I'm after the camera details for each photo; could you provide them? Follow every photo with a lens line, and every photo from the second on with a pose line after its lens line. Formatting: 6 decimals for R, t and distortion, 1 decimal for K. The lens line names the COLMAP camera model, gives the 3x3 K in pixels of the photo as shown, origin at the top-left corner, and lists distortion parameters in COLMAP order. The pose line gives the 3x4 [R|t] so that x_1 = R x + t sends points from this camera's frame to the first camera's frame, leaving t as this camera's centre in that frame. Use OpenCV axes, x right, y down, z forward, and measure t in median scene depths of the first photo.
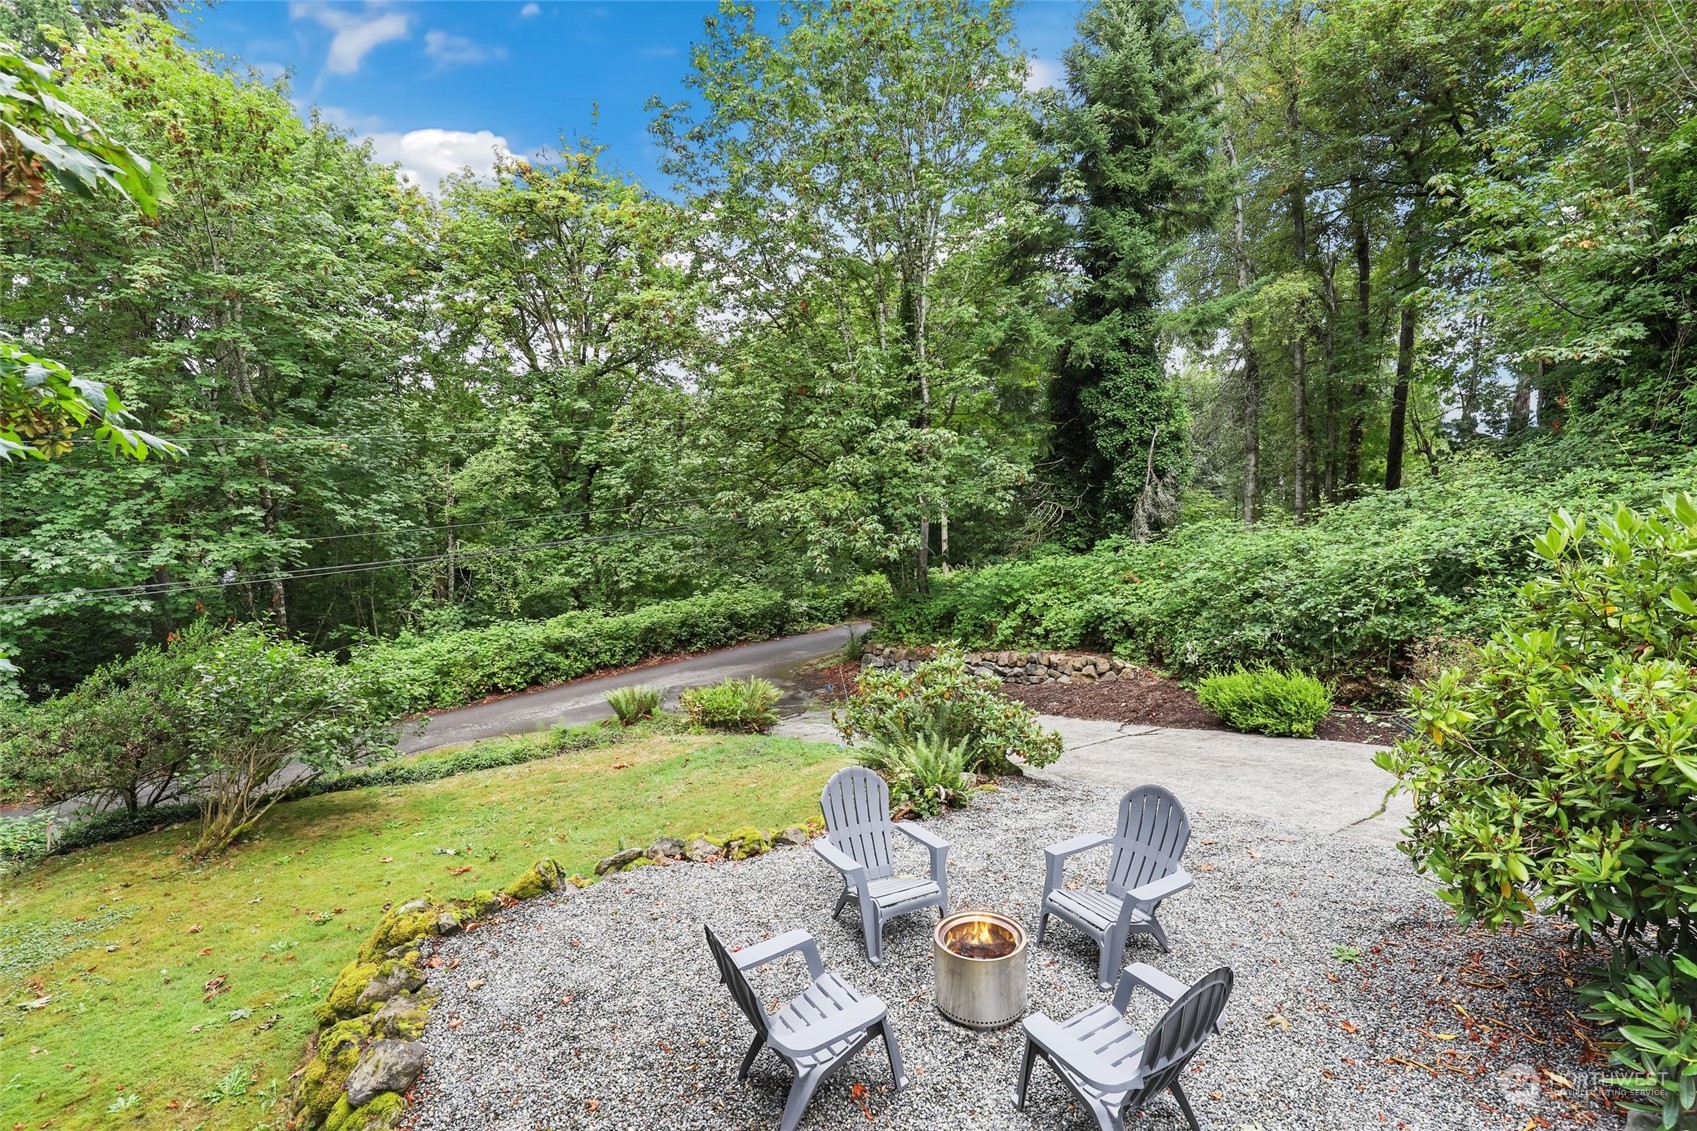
lens RADIAL K [[803.2, 0, 859.9], [0, 803.2, 579.3], [0, 0, 1]] dist [-0.027795, -0.000166]
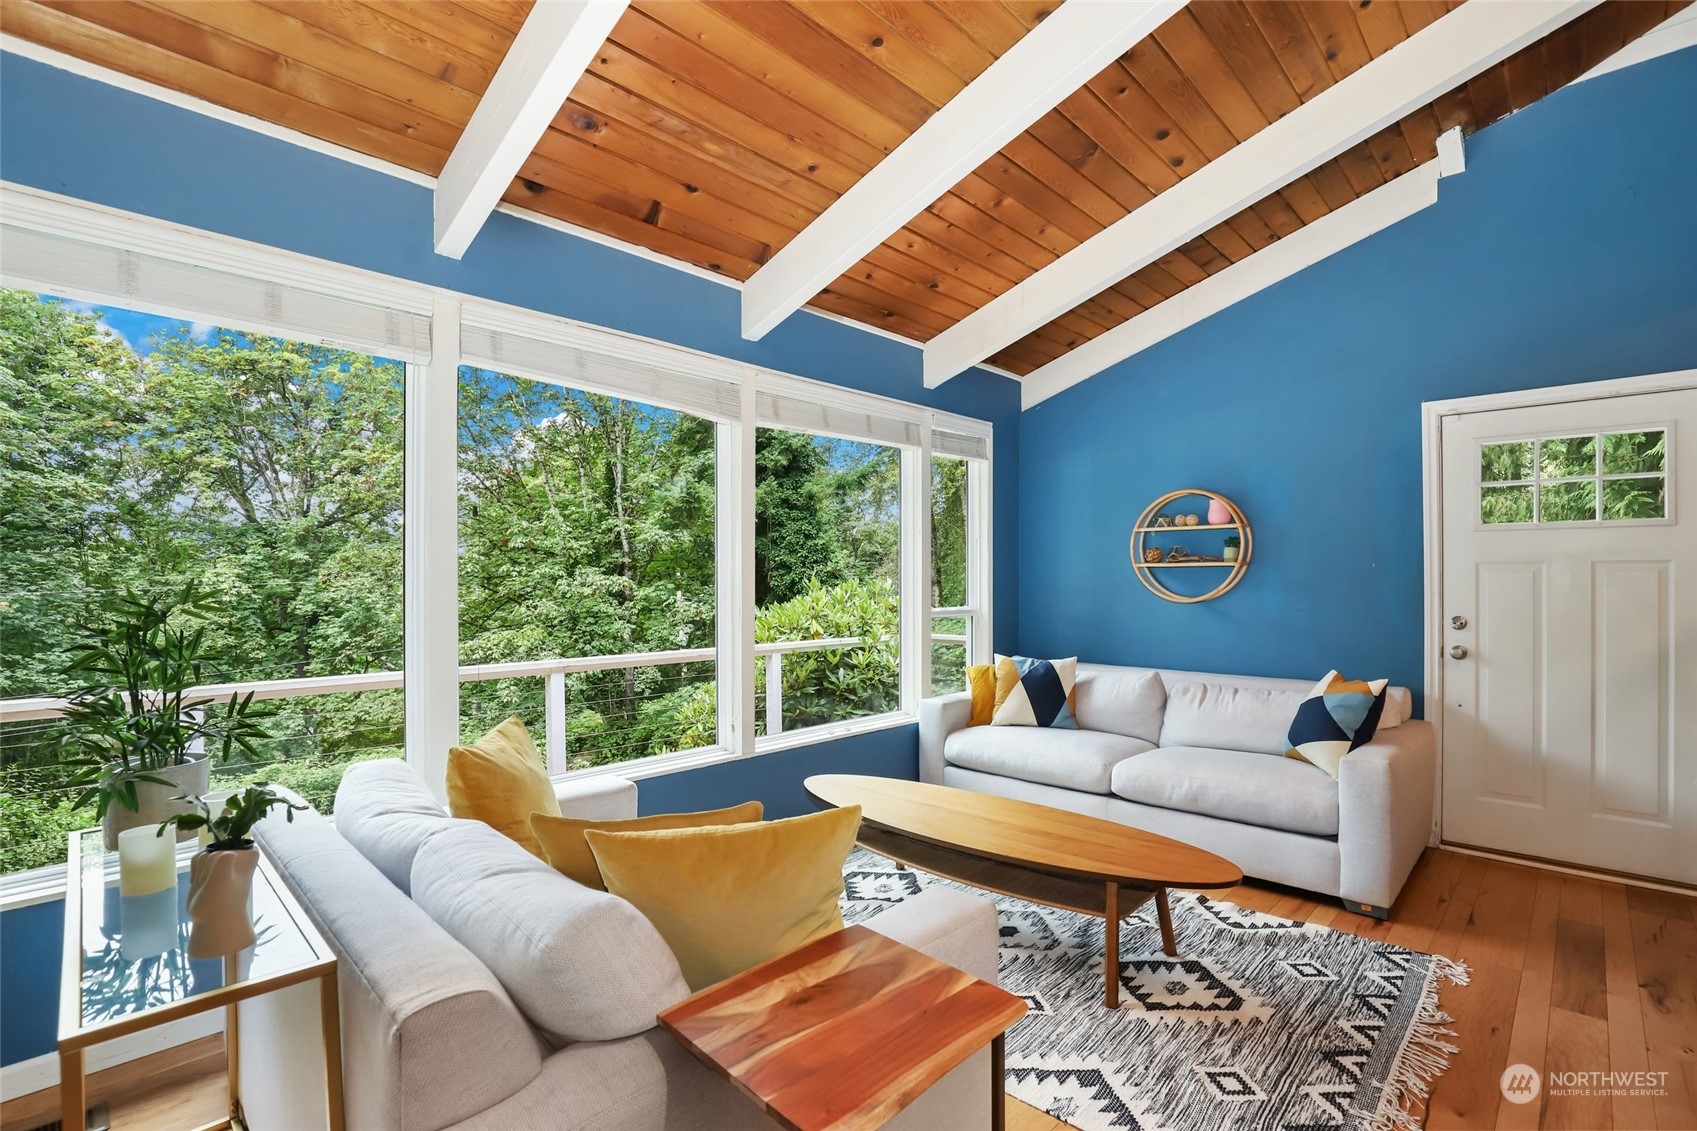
lens RADIAL K [[798.0, 0, 848.2], [0, 798.0, 577.2], [0, 0, 1]] dist [-0.026851, 0.008172]
pose [[0.967521, -0.023004, 0.251743, 0.106175], [0.066296, 0.984085, -0.164869, 0.026274], [-0.243943, 0.176204, 0.953648, -0.166496]]
